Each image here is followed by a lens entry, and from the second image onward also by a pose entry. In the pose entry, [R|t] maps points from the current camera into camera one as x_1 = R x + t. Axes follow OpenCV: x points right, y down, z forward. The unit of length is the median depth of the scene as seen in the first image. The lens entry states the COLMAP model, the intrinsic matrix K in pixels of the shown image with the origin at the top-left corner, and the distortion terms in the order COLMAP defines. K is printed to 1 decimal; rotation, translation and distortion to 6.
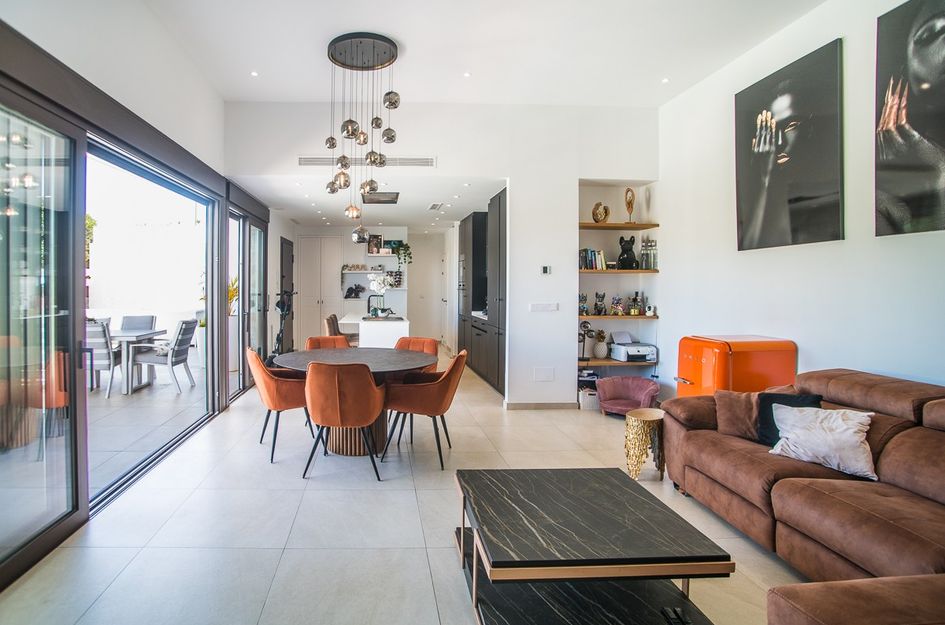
lens RADIAL K [[481.3, 0, 472.5], [0, 481.3, 312.5], [0, 0, 1]] dist [-0.074421, 0.036601]
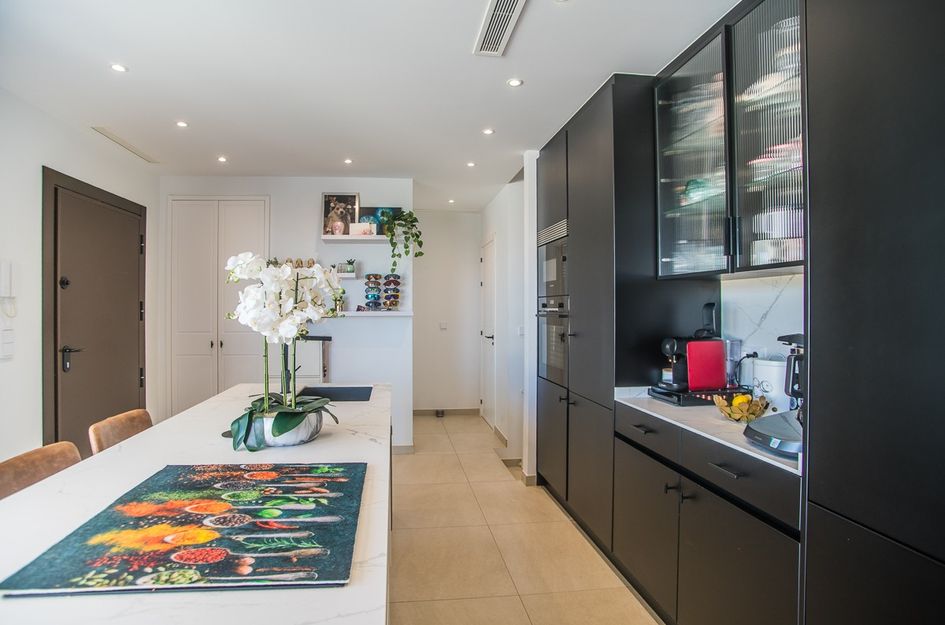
lens RADIAL K [[481.3, 0, 472.5], [0, 481.3, 312.5], [0, 0, 1]] dist [-0.074421, 0.036601]
pose [[0.999607, -0.008449, -0.026722, -0.350286], [0.007200, 0.998892, -0.046507, -0.151323], [0.027086, 0.046297, 0.998560, 2.854493]]
